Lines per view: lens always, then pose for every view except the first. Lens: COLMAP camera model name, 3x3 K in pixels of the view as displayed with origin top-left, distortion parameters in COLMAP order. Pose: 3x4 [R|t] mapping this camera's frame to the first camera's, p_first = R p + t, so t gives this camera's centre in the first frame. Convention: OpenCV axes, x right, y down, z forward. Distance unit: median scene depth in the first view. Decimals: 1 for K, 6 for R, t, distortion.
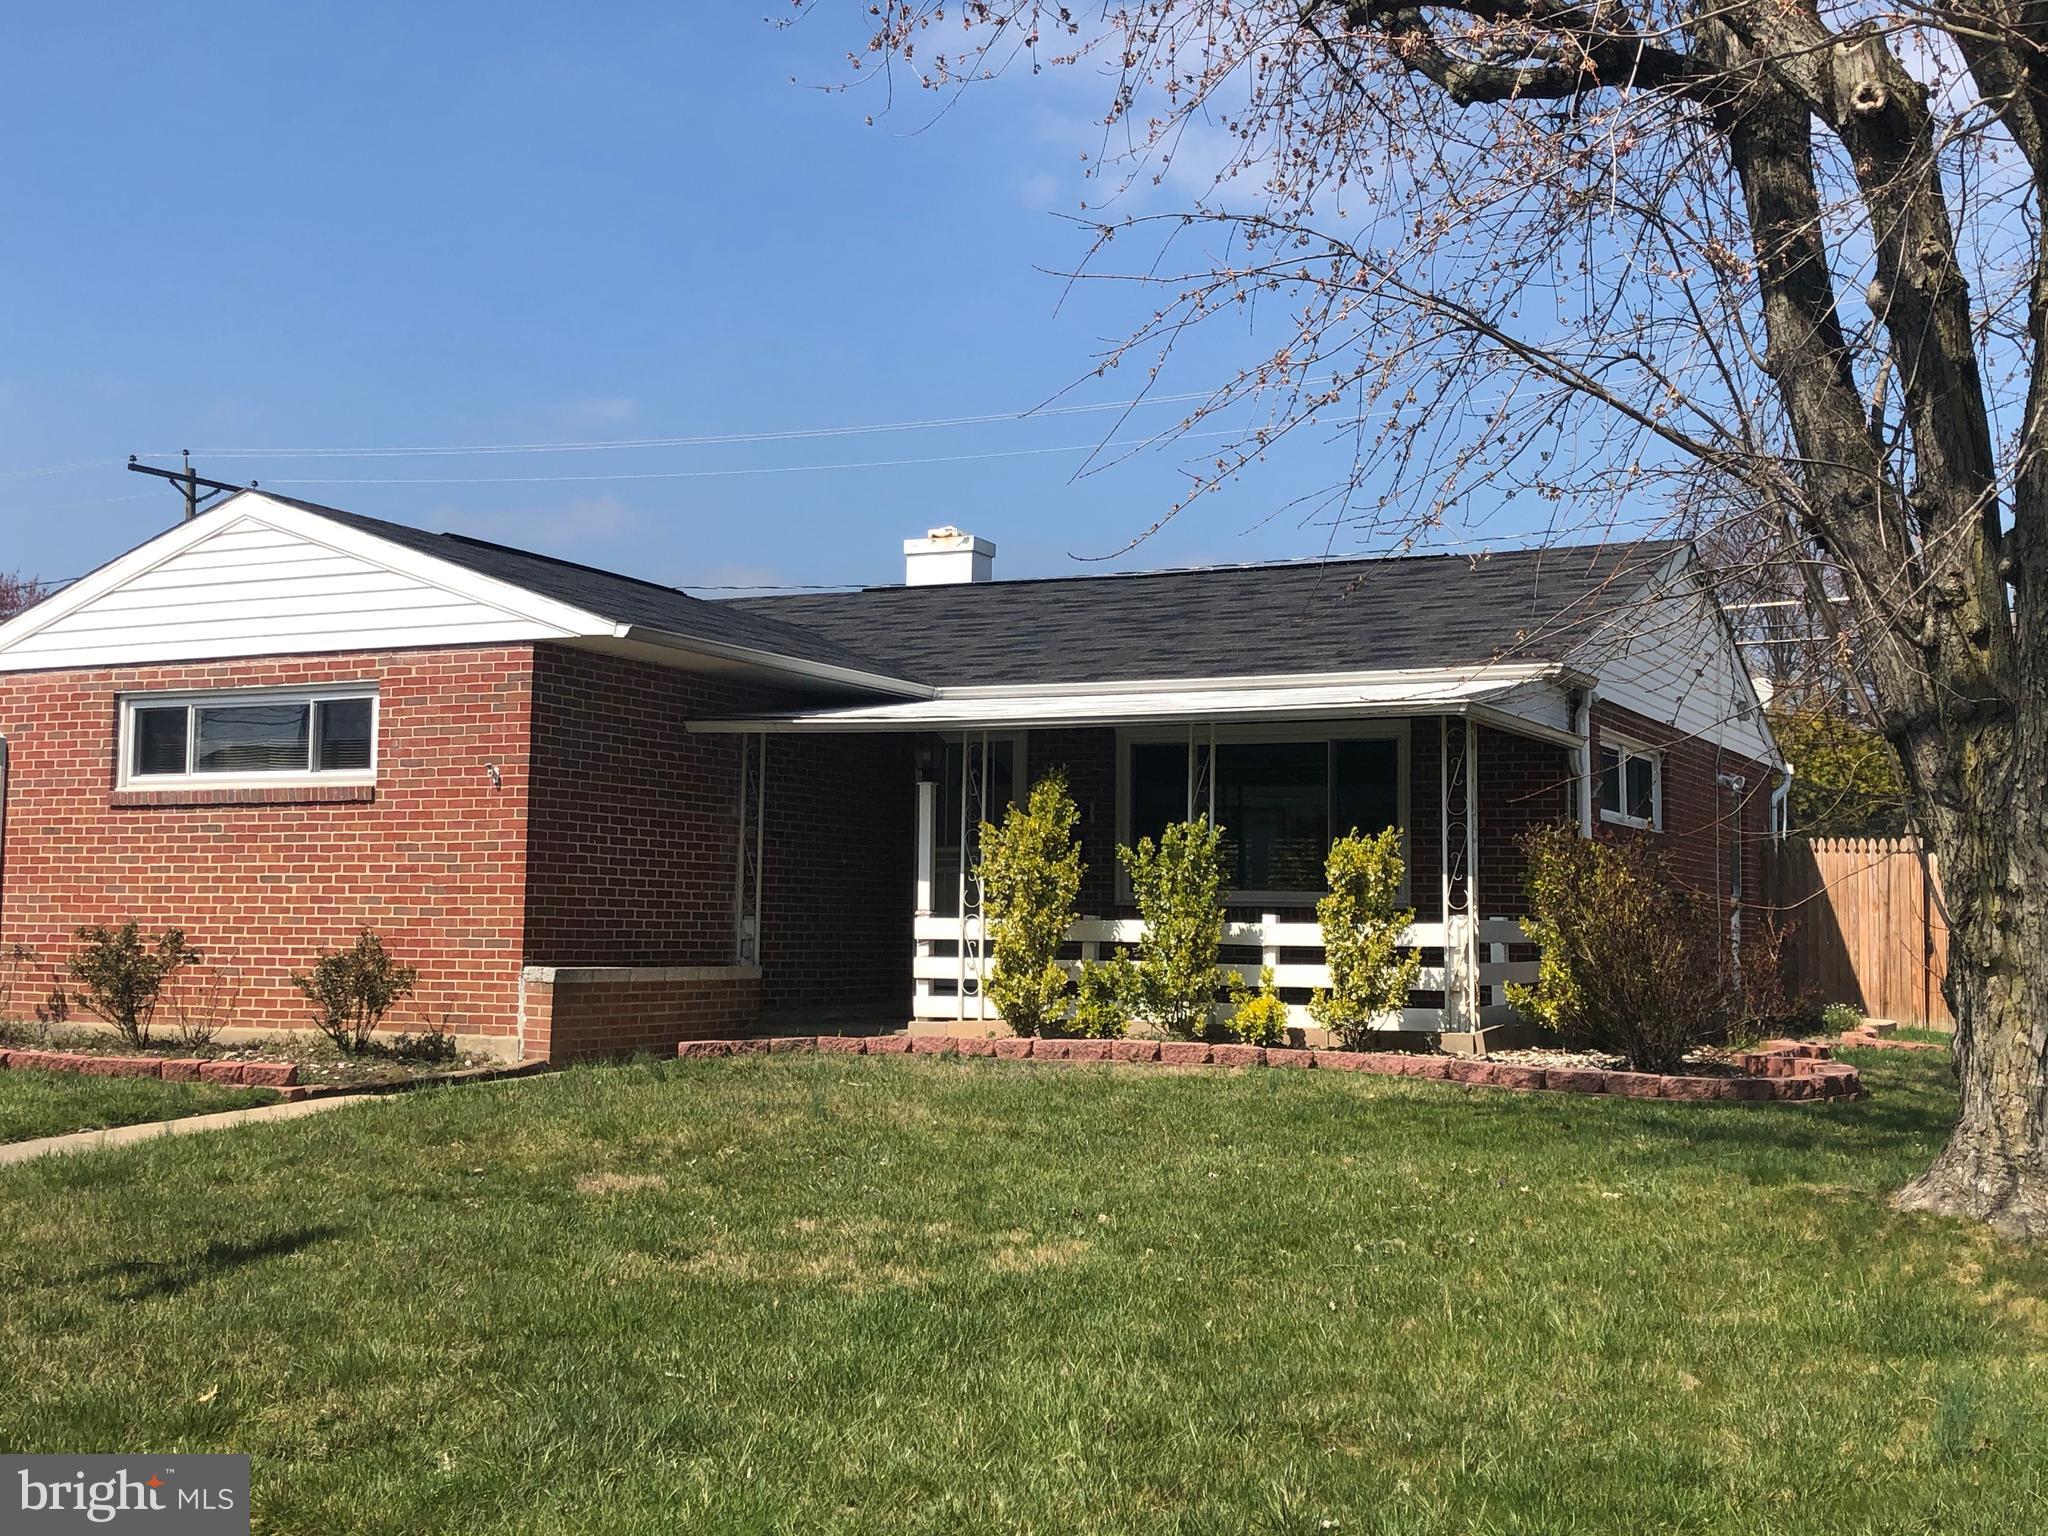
lens RADIAL K [[2418.8, 0, 1039.8], [0, 2418.8, 758.9], [0, 0, 1]] dist [0.040544, 0.000000]
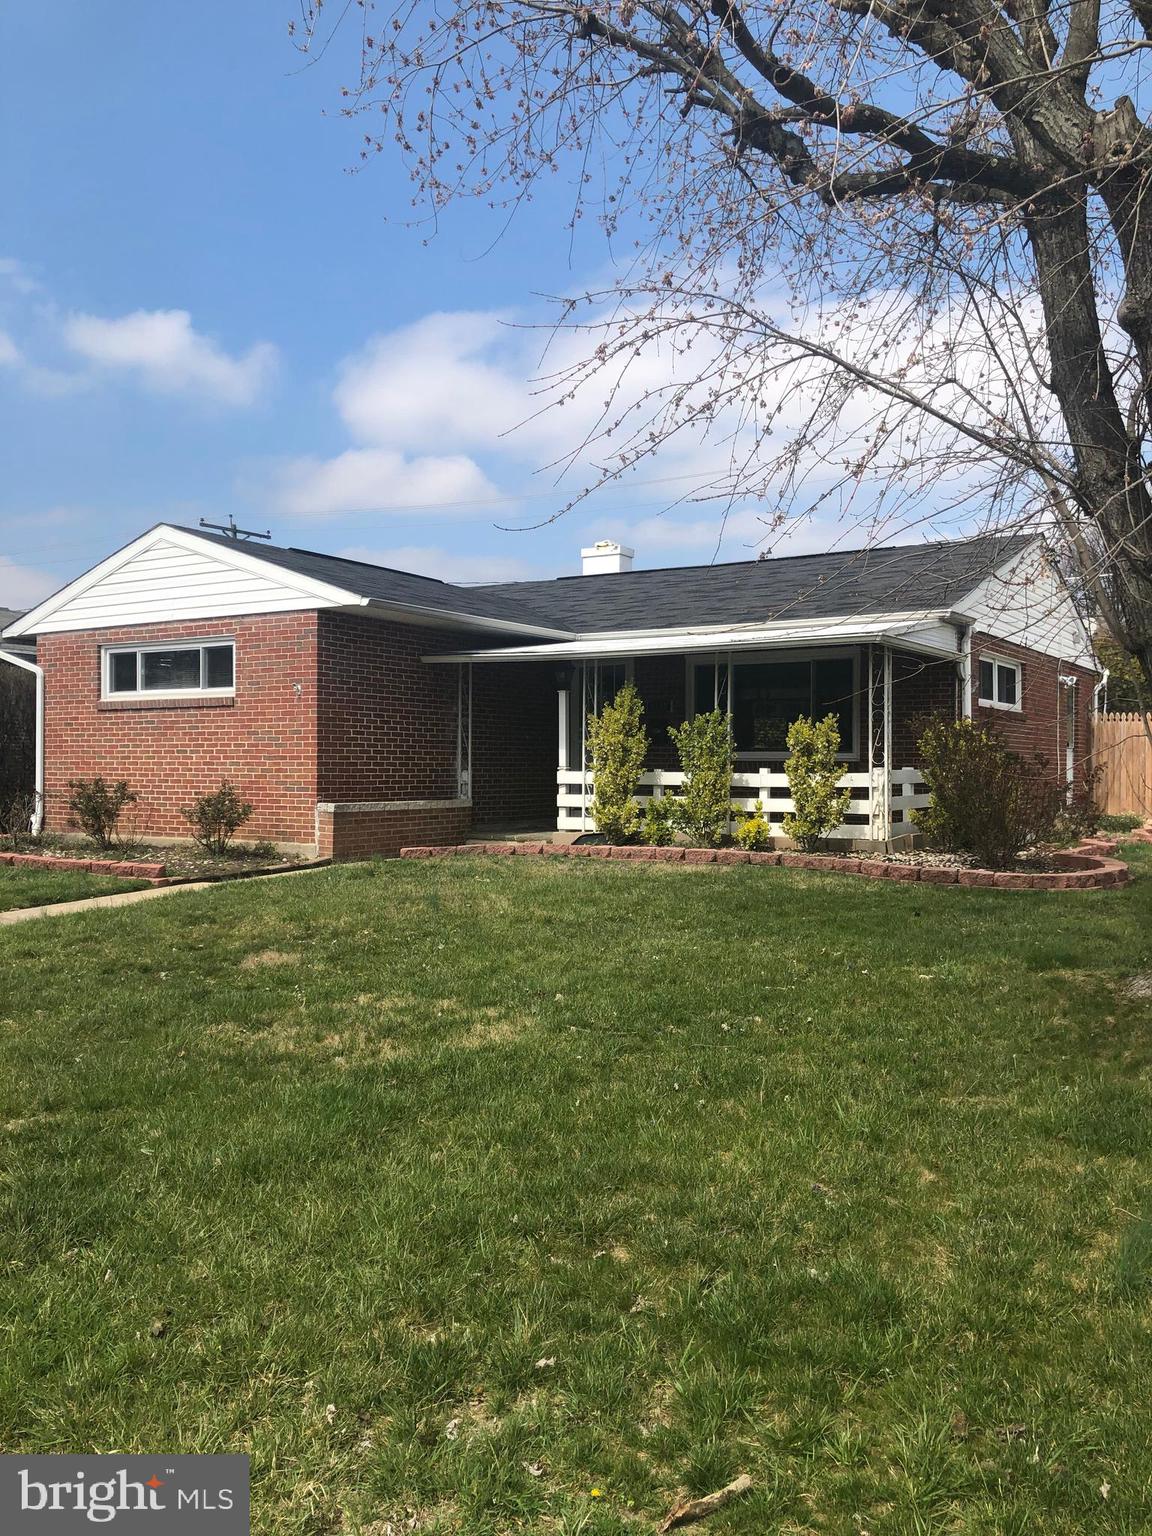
lens RADIAL K [[1256.3, 0, 600.4], [0, 1256.3, 778.2], [0, 0, 1]] dist [0.041646, -0.036240]
pose [[0.995632, -0.008380, -0.092986, 0.062833], [0.016085, 0.996467, 0.082428, -0.000777], [0.091967, -0.083564, 0.992250, 0.139570]]
